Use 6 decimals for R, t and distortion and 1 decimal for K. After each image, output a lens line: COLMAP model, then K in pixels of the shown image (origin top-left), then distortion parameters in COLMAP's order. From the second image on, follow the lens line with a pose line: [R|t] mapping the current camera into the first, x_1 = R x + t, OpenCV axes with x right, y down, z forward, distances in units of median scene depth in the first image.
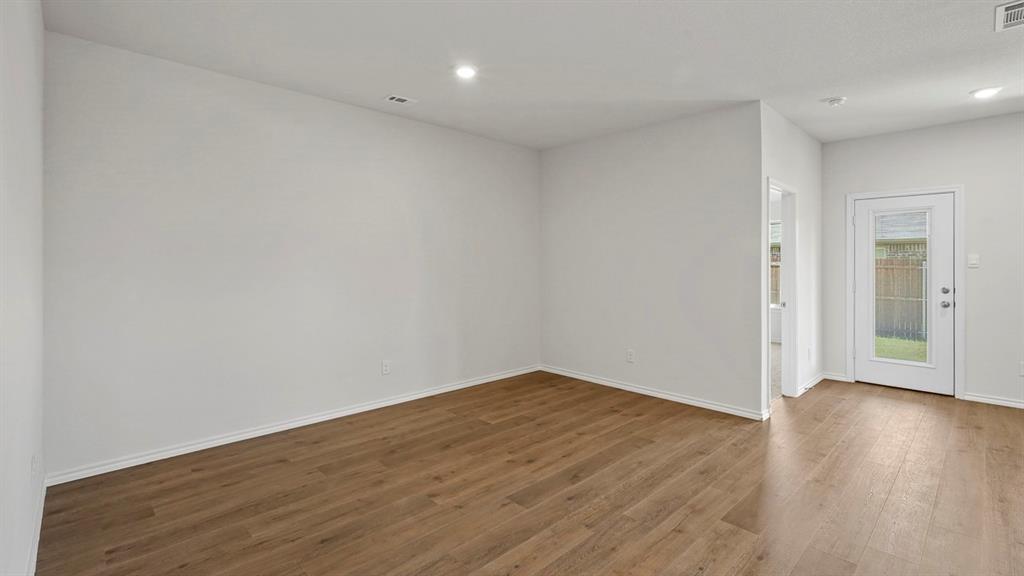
lens RADIAL K [[456.5, 0, 523.8], [0, 456.5, 264.3], [0, 0, 1]] dist [-0.008854, 0.006448]
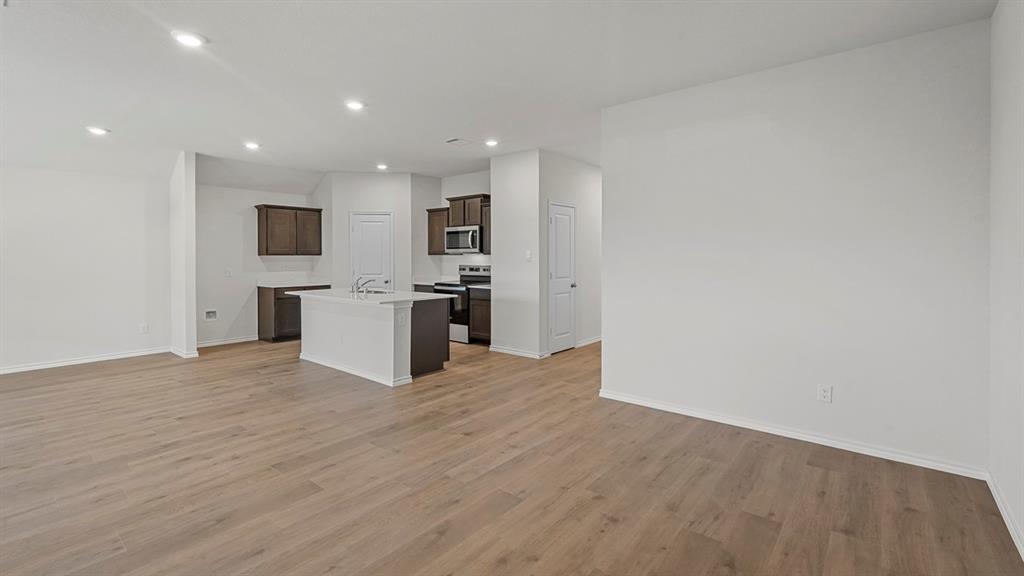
lens RADIAL K [[456.5, 0, 513.8], [0, 456.5, 253.1], [0, 0, 1]] dist [-0.008854, 0.006448]
pose [[-0.995371, 0.003423, -0.096048, 0.041609], [0.004303, 0.999951, -0.008956, -0.001512], [0.096012, -0.009328, -0.995336, 1.152124]]
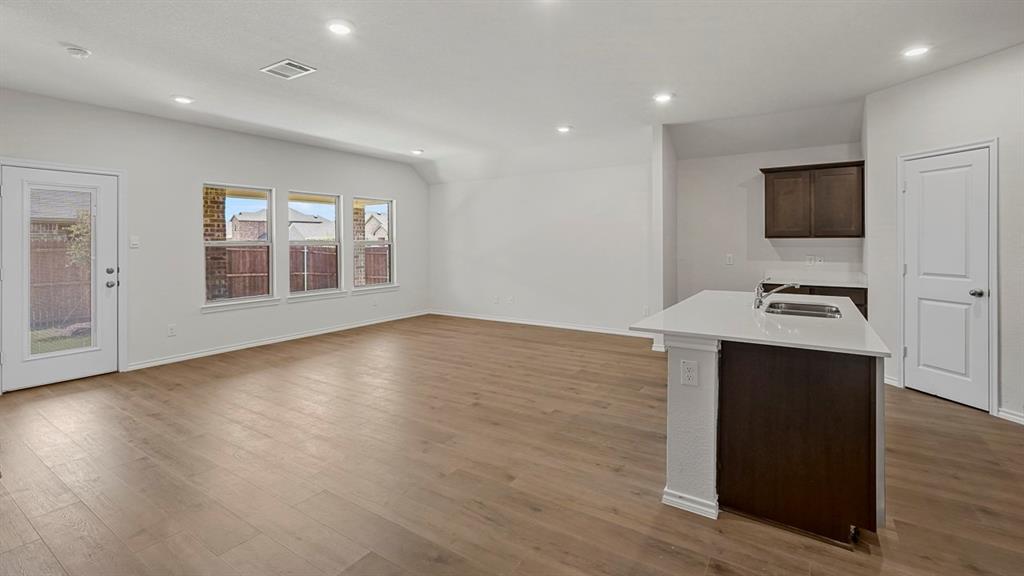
lens RADIAL K [[456.5, 0, 508.3], [0, 456.5, 240.5], [0, 0, 1]] dist [-0.008854, 0.006448]
pose [[-0.202418, 0.004229, 0.979290, -0.261565], [0.002955, 0.999989, -0.003707, -0.003554], [-0.979295, 0.002144, -0.202428, 0.346795]]
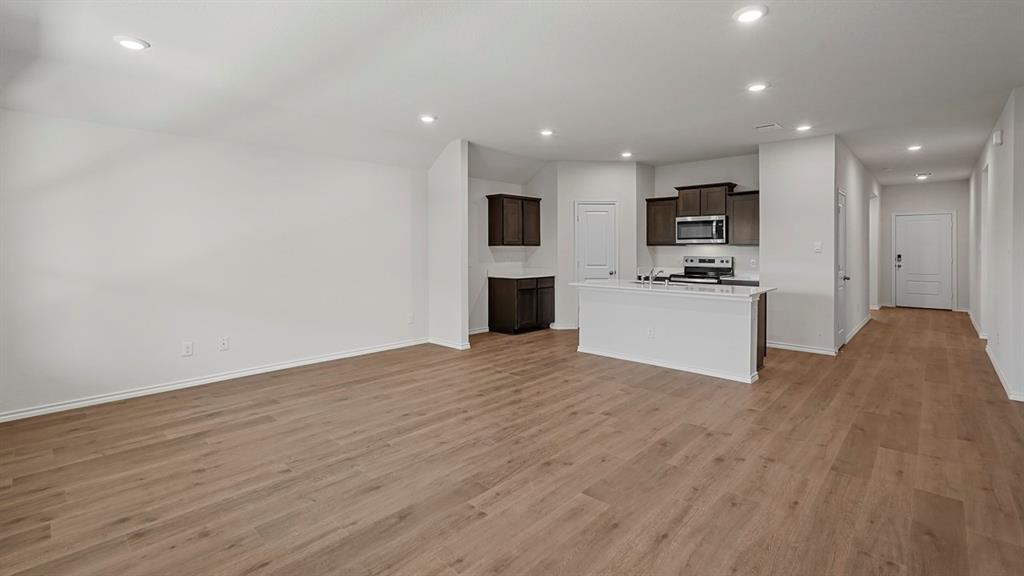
lens RADIAL K [[456.5, 0, 513.2], [0, 456.5, 248.0], [0, 0, 1]] dist [-0.008854, 0.006448]
pose [[-0.999358, 0.001985, -0.035783, 0.786124], [0.002043, 0.999997, -0.001594, -0.001827], [0.035780, -0.001666, -0.999358, 1.059423]]
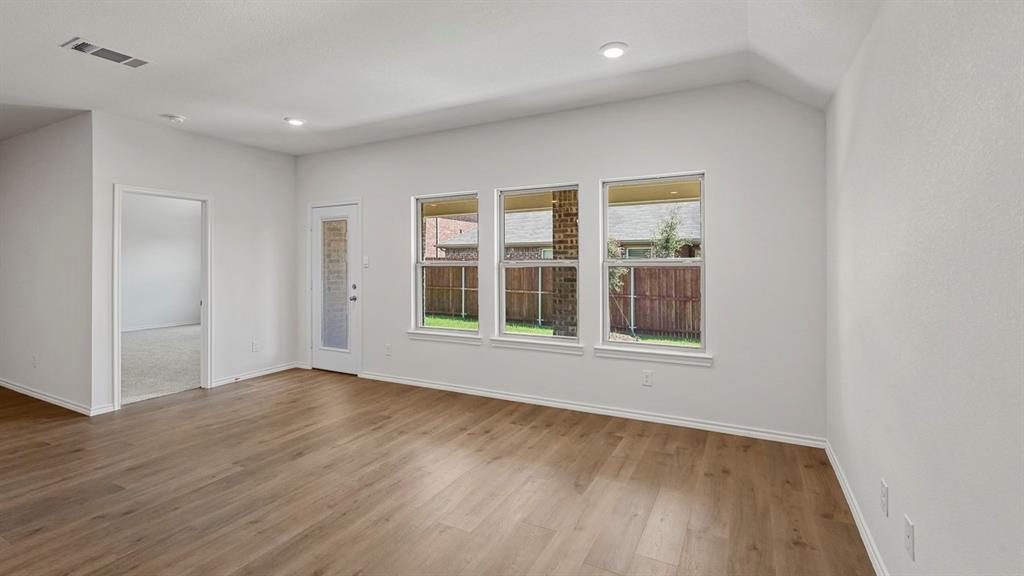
lens RADIAL K [[456.5, 0, 514.1], [0, 456.5, 261.2], [0, 0, 1]] dist [-0.008854, 0.006448]
pose [[0.952440, -0.003901, 0.304700, 1.000275], [0.003681, 0.999992, 0.001295, -0.008716], [-0.304703, -0.000112, 0.952447, -0.263289]]
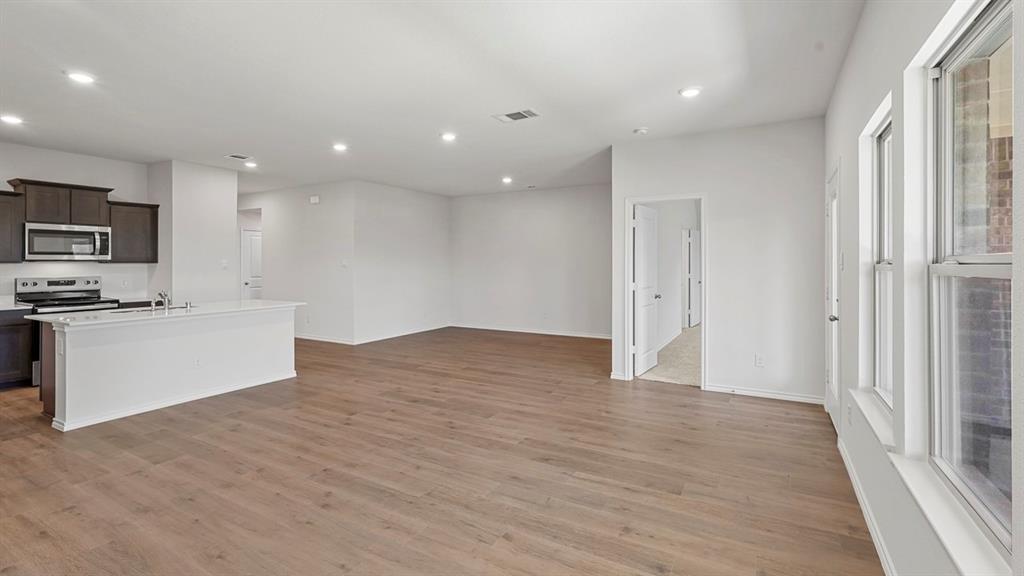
lens RADIAL K [[456.5, 0, 507.0], [0, 456.5, 262.2], [0, 0, 1]] dist [-0.008854, 0.006448]
pose [[0.257764, -0.003003, -0.966203, 1.565477], [0.005078, 0.999986, -0.001754, -0.005367], [0.966195, -0.004455, 0.257776, 0.299322]]
